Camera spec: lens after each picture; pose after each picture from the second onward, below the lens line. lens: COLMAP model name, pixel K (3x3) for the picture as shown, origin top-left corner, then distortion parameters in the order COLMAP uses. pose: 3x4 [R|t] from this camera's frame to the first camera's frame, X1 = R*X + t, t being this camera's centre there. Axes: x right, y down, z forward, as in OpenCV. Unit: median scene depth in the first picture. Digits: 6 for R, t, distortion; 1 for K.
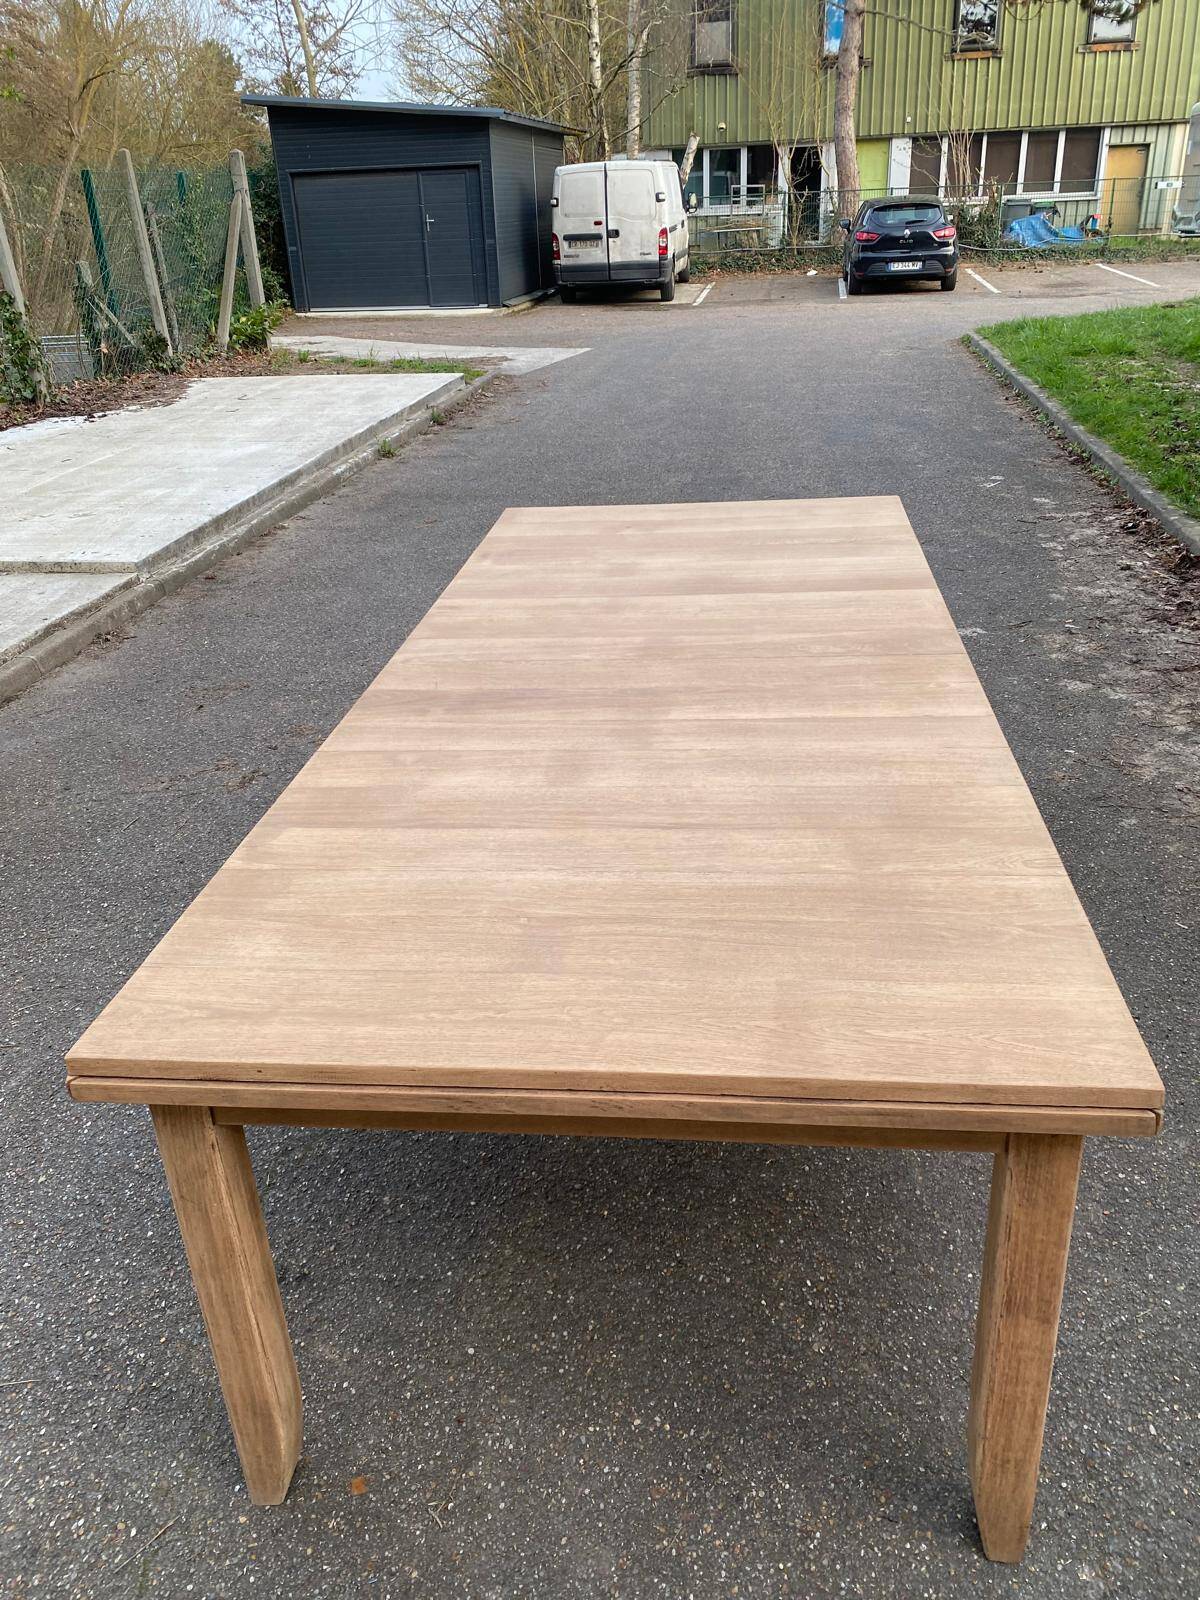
lens RADIAL K [[1219.6, 0, 597.8], [0, 1219.6, 777.6], [0, 0, 1]] dist [0.036762, -0.055429]
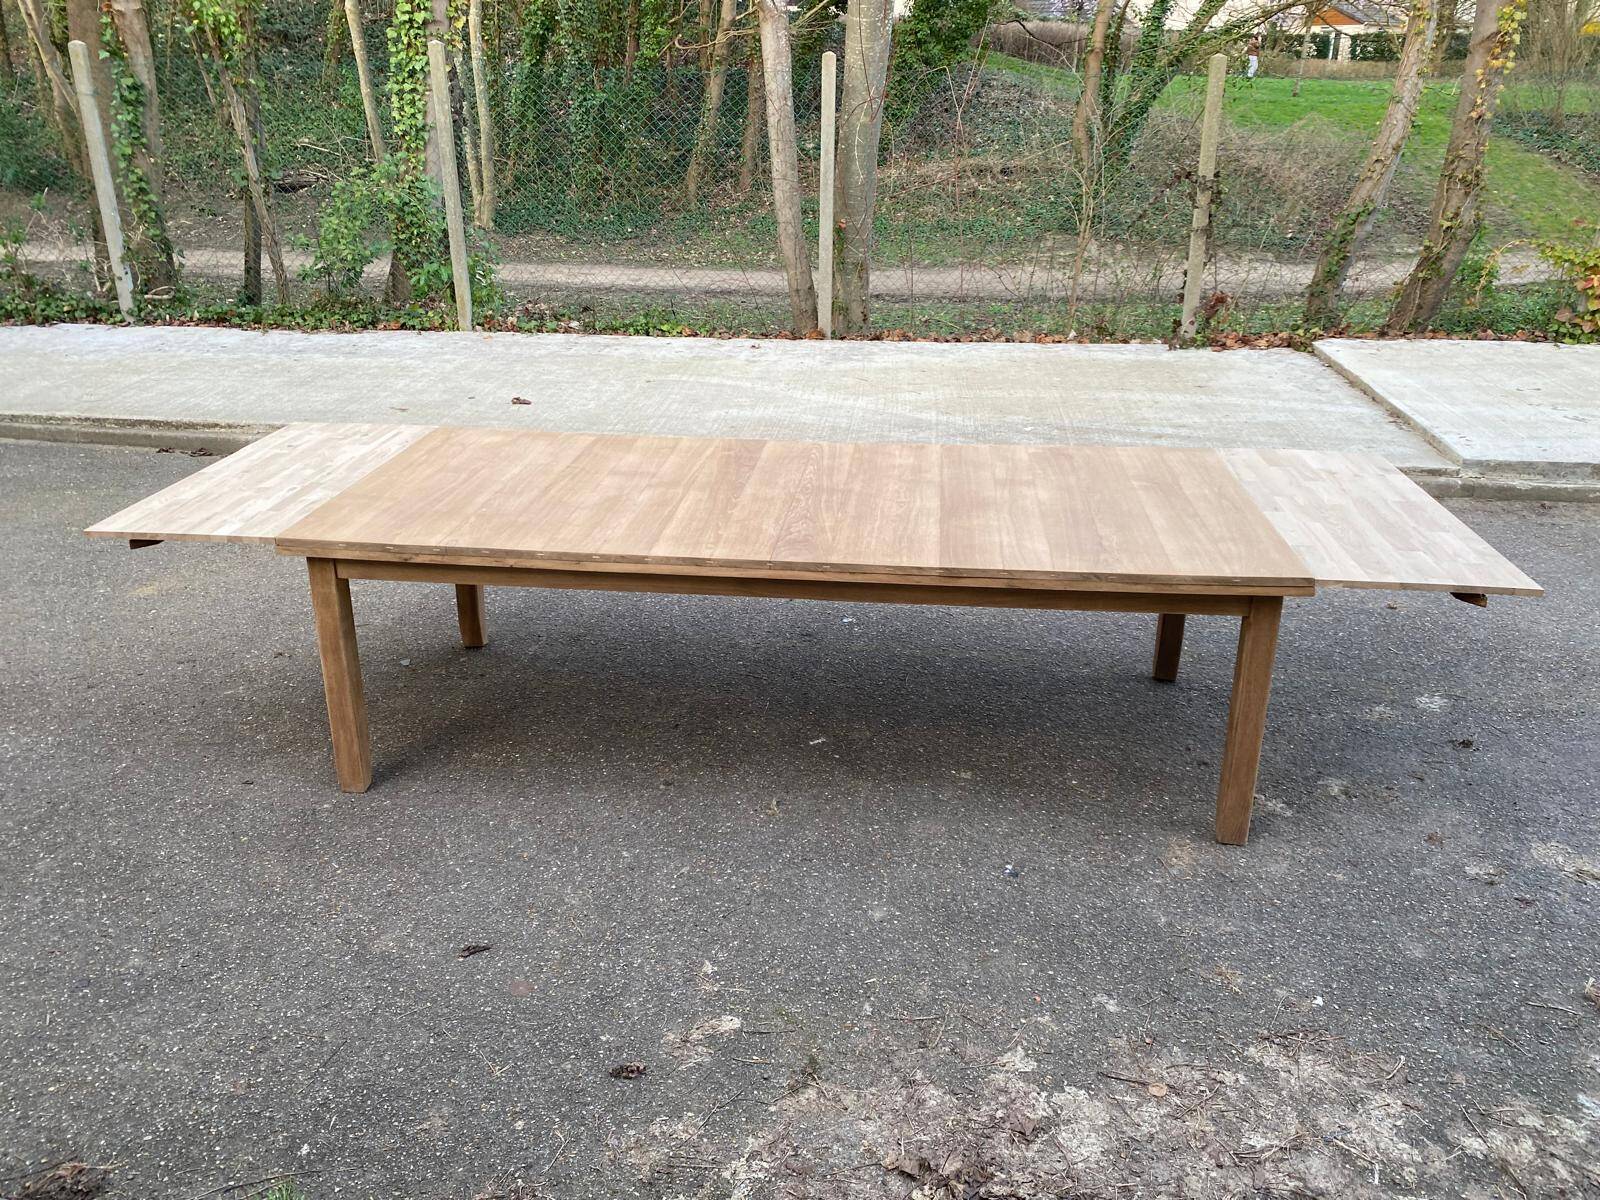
lens RADIAL K [[1226.0, 0, 805.9], [0, 1226.0, 587.2], [0, 0, 1]] dist [0.011536, -0.004718]
pose [[0.026483, 0.428712, -0.903053, 1.245703], [-0.432021, 0.819559, 0.376405, -0.488418], [0.901475, 0.380170, 0.206917, 0.647288]]
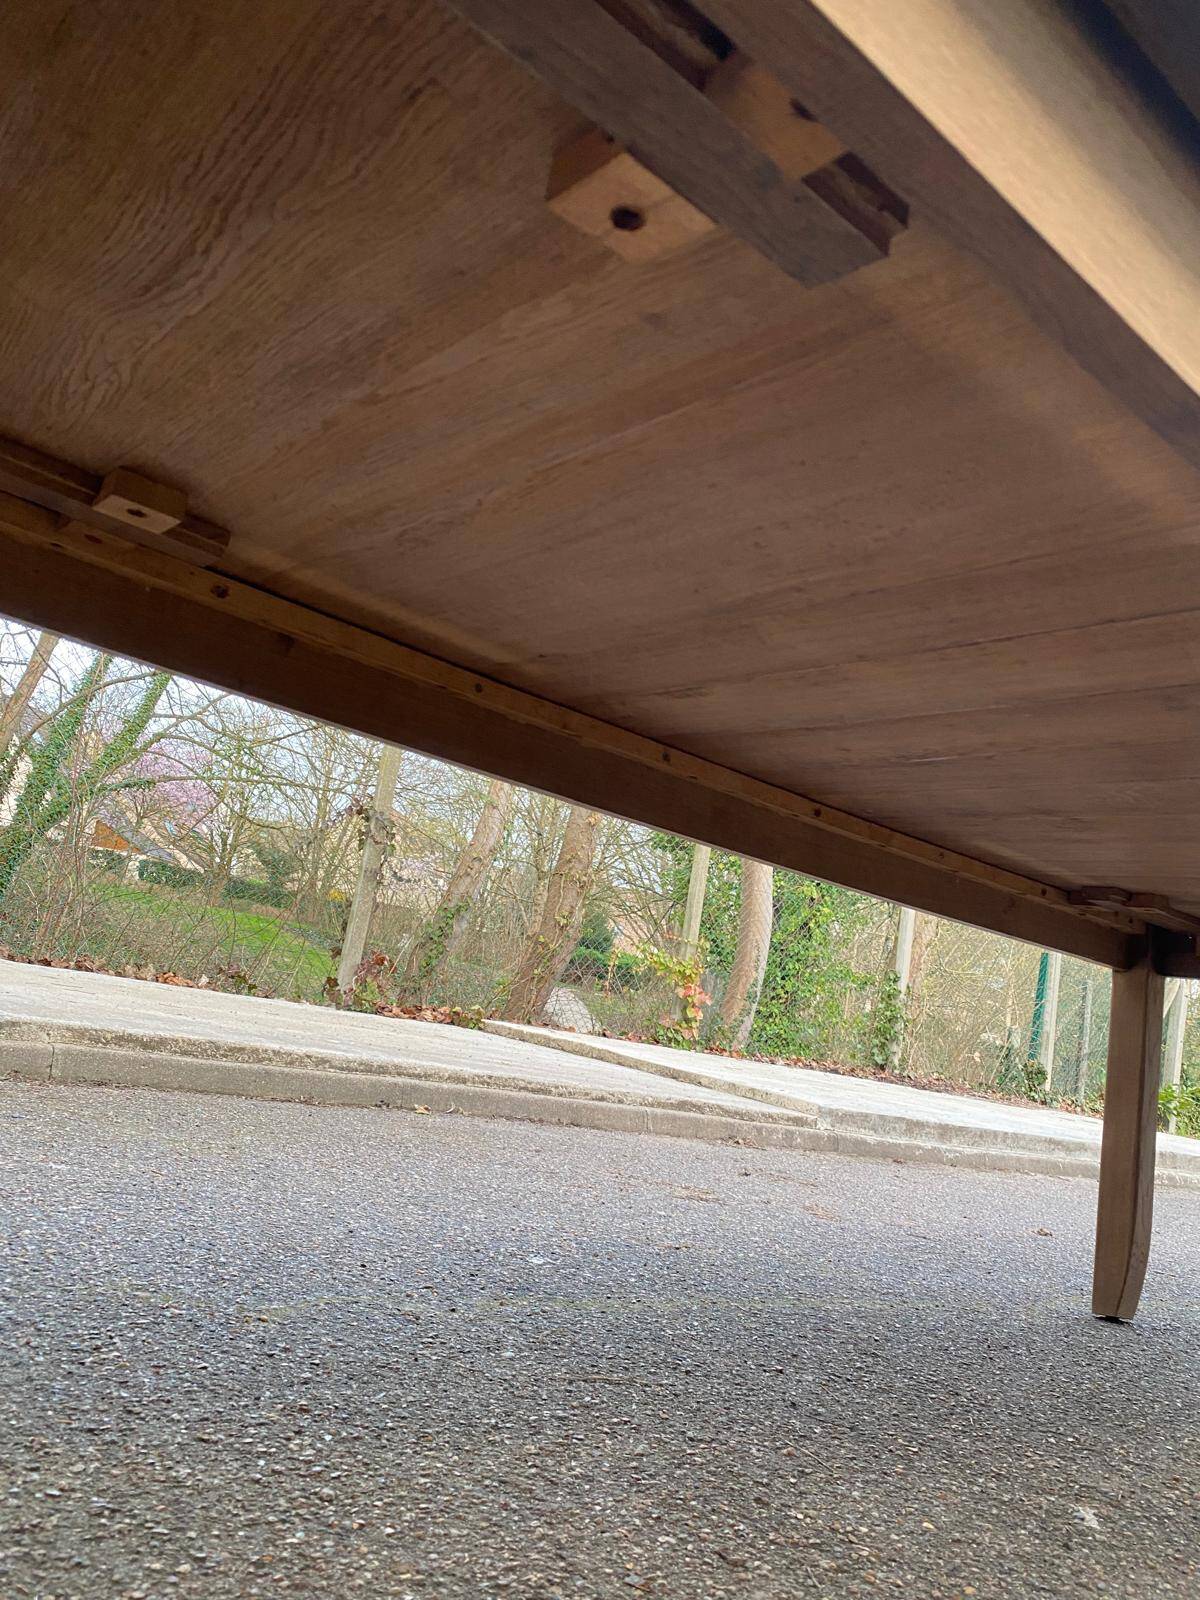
lens RADIAL K [[1215.5, 0, 600.0], [0, 1215.5, 800.0], [0, 0, 1]] dist [0.043582, -0.055028]
pose [[0.711750, 0.057500, -0.700075, 0.266963], [-0.475731, 0.772732, -0.420197, 0.220847], [0.516809, 0.632123, 0.577347, 0.507852]]
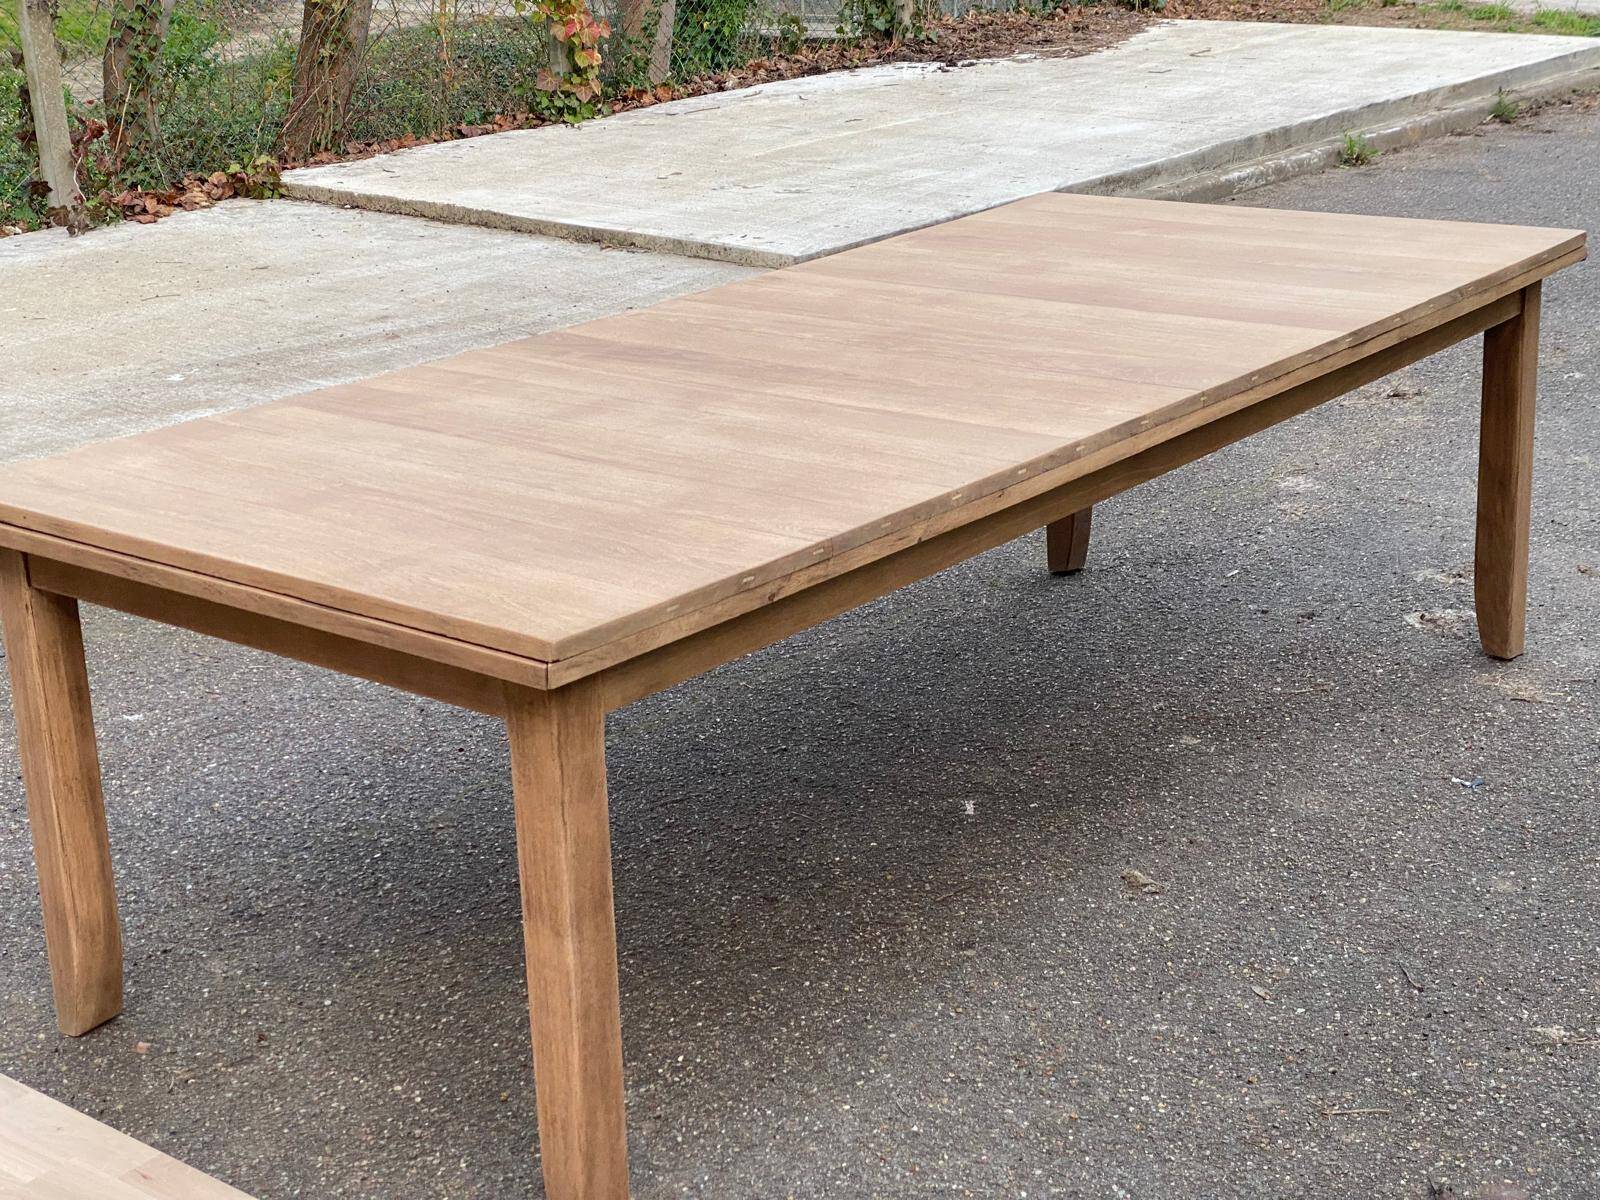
lens RADIAL K [[2380.1, 0, 800.0], [0, 2380.1, 600.0], [0, 0, 1]] dist [0.152573, -0.104227]
pose [[0.842215, 0.190882, -0.504220, 0.705911], [-0.234957, 0.971694, -0.024604, 0.093630], [0.485251, 0.139191, 0.863225, -0.282139]]
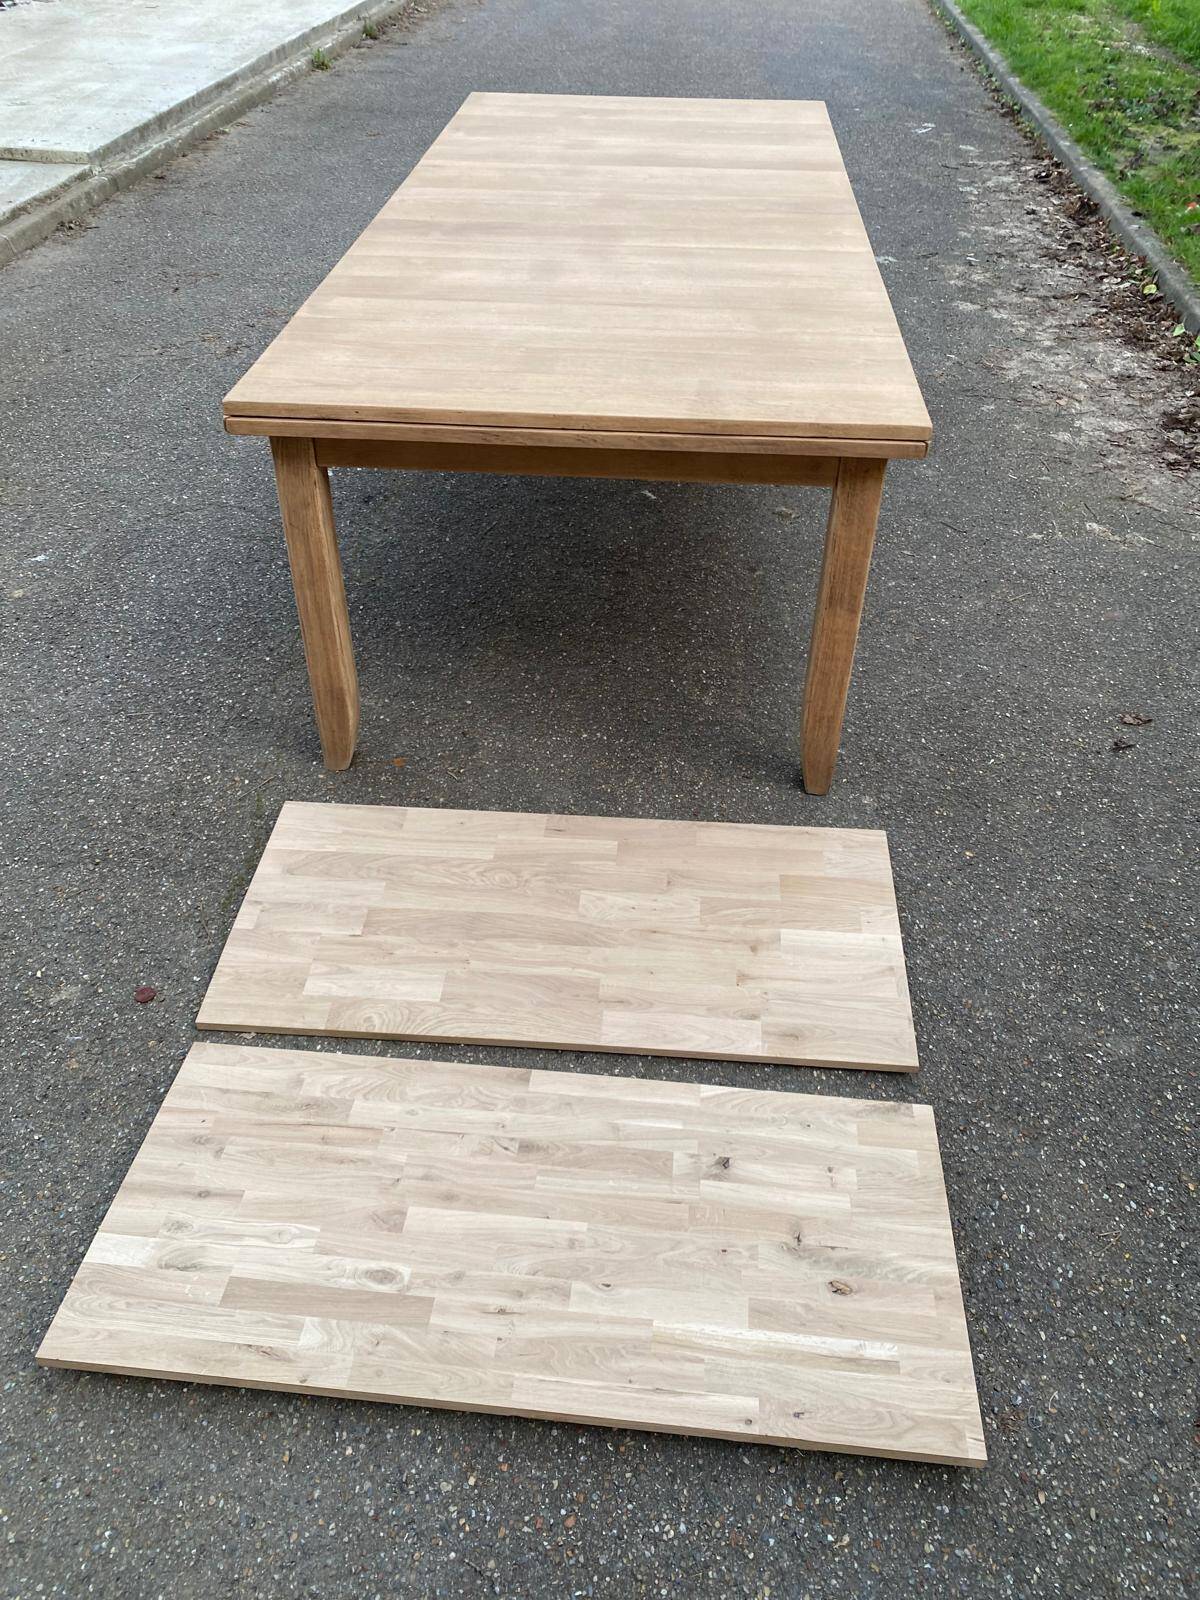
lens RADIAL K [[1210.0, 0, 596.6], [0, 1210.0, 772.7], [0, 0, 1]] dist [0.053041, -0.058830]
pose [[0.997062, 0.023719, 0.072835, -0.037333], [-0.040069, 0.971886, 0.232018, 0.146092], [-0.065284, -0.234255, 0.969981, -0.272644]]
